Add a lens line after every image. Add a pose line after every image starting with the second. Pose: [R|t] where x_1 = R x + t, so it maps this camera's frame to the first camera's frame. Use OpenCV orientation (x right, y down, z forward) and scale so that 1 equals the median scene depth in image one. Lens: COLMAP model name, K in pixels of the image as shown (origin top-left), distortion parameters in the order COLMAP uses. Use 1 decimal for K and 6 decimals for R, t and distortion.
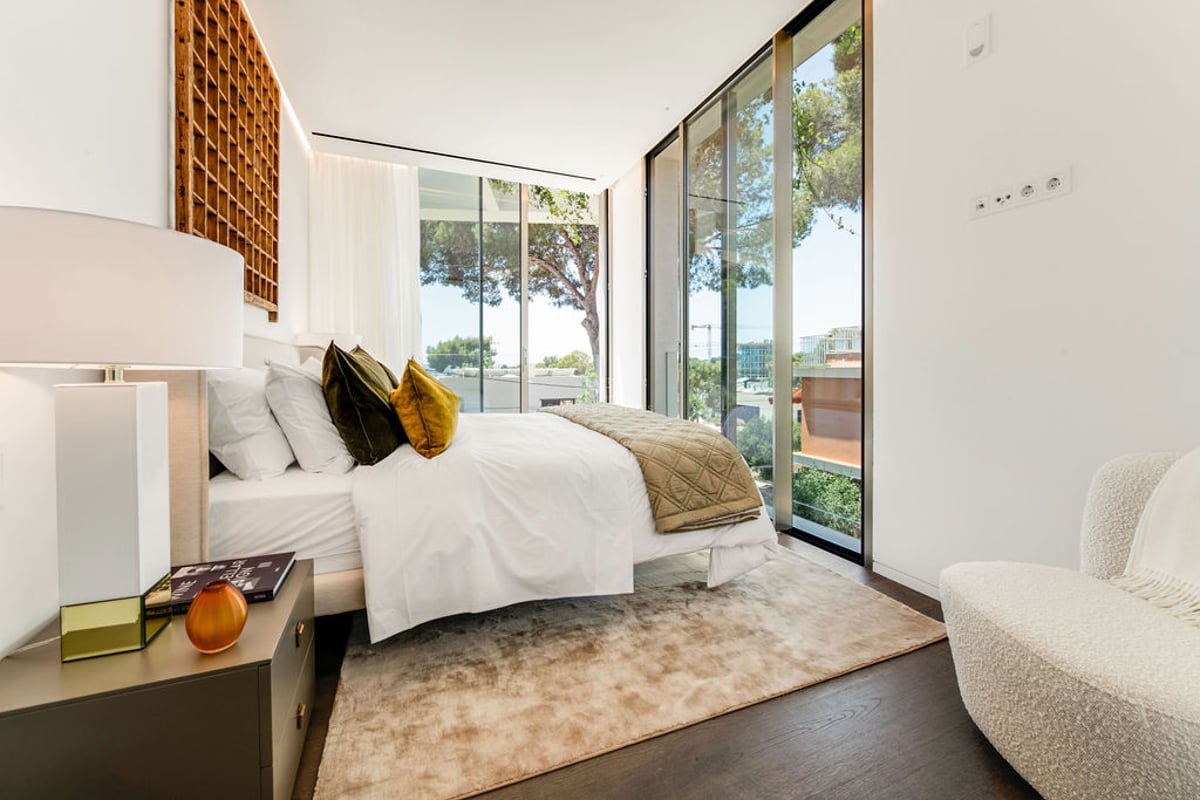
lens RADIAL K [[468.6, 0, 597.0], [0, 468.6, 371.4], [0, 0, 1]] dist [-0.015206, 0.000043]
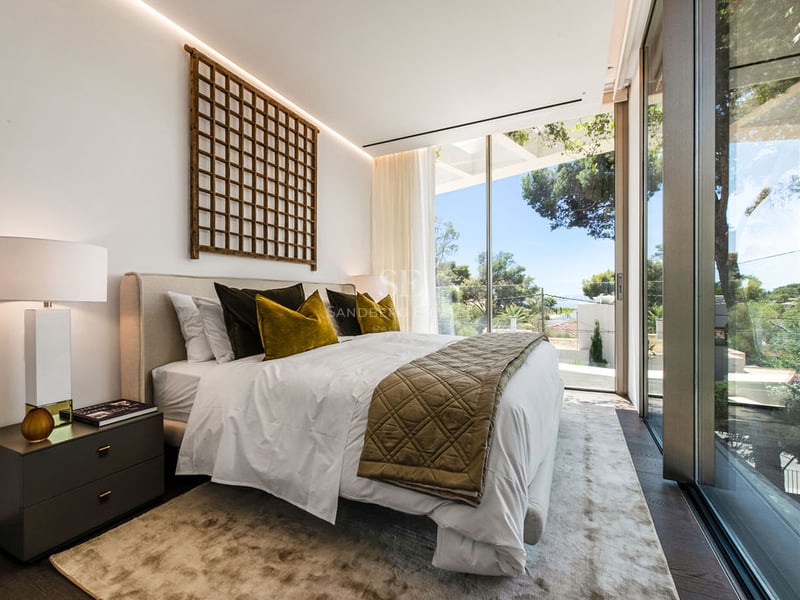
lens RADIAL K [[358.9, 0, 400.0], [0, 358.9, 300.0], [0, 0, 1]] dist [0.000320, 0.000141]
pose [[0.679636, 0.004017, -0.733538, 0.703701], [-0.001832, 0.999991, 0.003778, -0.011635], [0.733547, -0.001224, 0.679638, 0.552701]]
